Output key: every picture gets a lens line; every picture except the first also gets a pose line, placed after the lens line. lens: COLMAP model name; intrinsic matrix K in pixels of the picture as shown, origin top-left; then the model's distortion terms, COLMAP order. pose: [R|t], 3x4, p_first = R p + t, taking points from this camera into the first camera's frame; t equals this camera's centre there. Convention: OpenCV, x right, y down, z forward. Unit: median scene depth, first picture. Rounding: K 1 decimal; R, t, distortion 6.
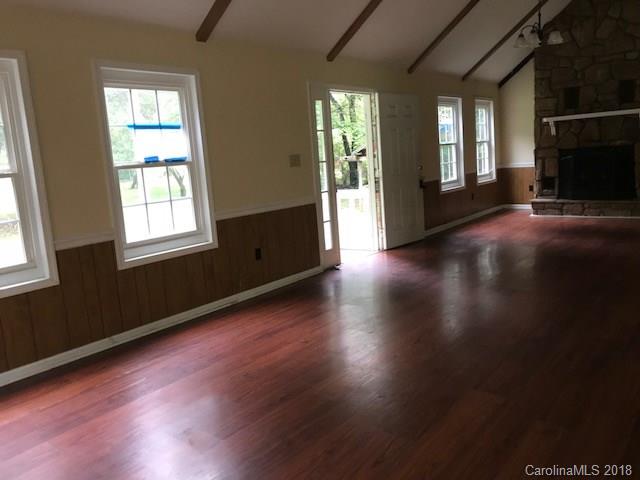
lens RADIAL K [[524.0, 0, 318.5], [0, 524.0, 230.8], [0, 0, 1]] dist [0.041908, -0.050699]
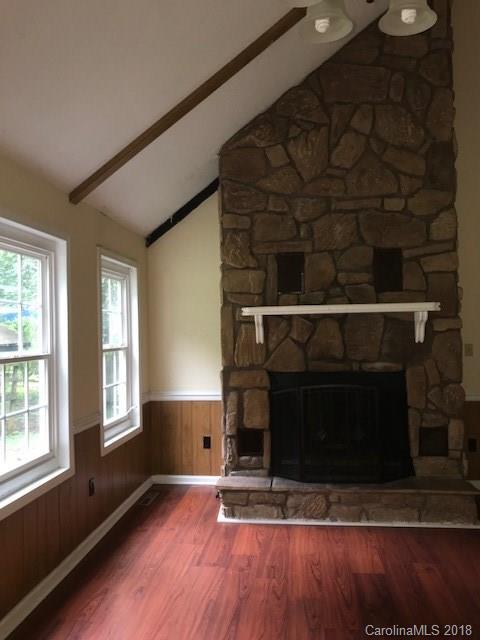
lens RADIAL K [[524.0, 0, 242.0], [0, 524.0, 314.5], [0, 0, 1]] dist [0.041908, -0.050699]
pose [[0.851469, 0.071582, 0.519497, 0.185994], [0.035606, 0.980462, -0.193457, -0.119451], [-0.523195, 0.183220, 0.832284, 0.626501]]
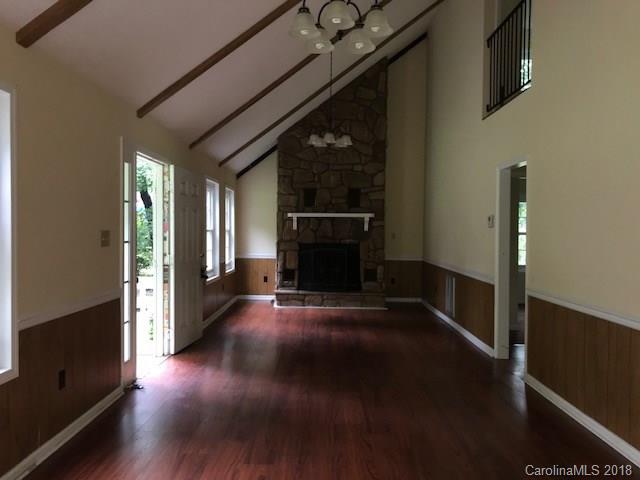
lens RADIAL K [[524.0, 0, 320.5], [0, 524.0, 234.3], [0, 0, 1]] dist [0.041908, -0.050699]
pose [[0.783232, 0.072707, 0.617463, -0.167547], [0.024092, 0.988843, -0.146998, -0.017311], [-0.621262, 0.130009, 0.772743, 0.165749]]
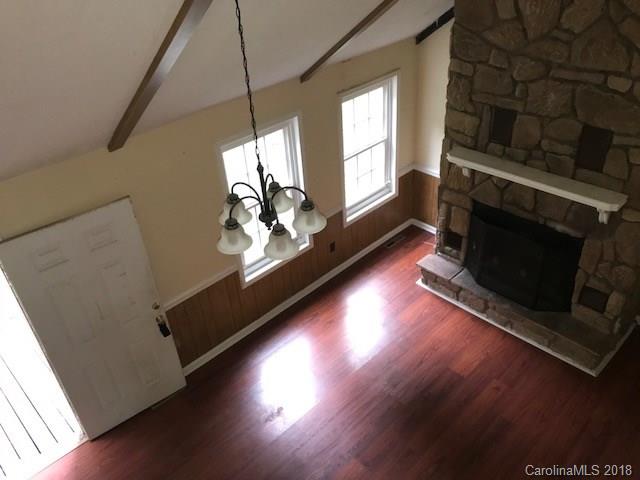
lens RADIAL K [[524.0, 0, 325.0], [0, 524.0, 228.6], [0, 0, 1]] dist [0.041908, -0.050699]
pose [[0.990576, 0.084715, -0.107624, 0.375371], [-0.028935, 0.897474, 0.440118, -0.395324], [0.133875, -0.432856, 0.891467, 0.462730]]
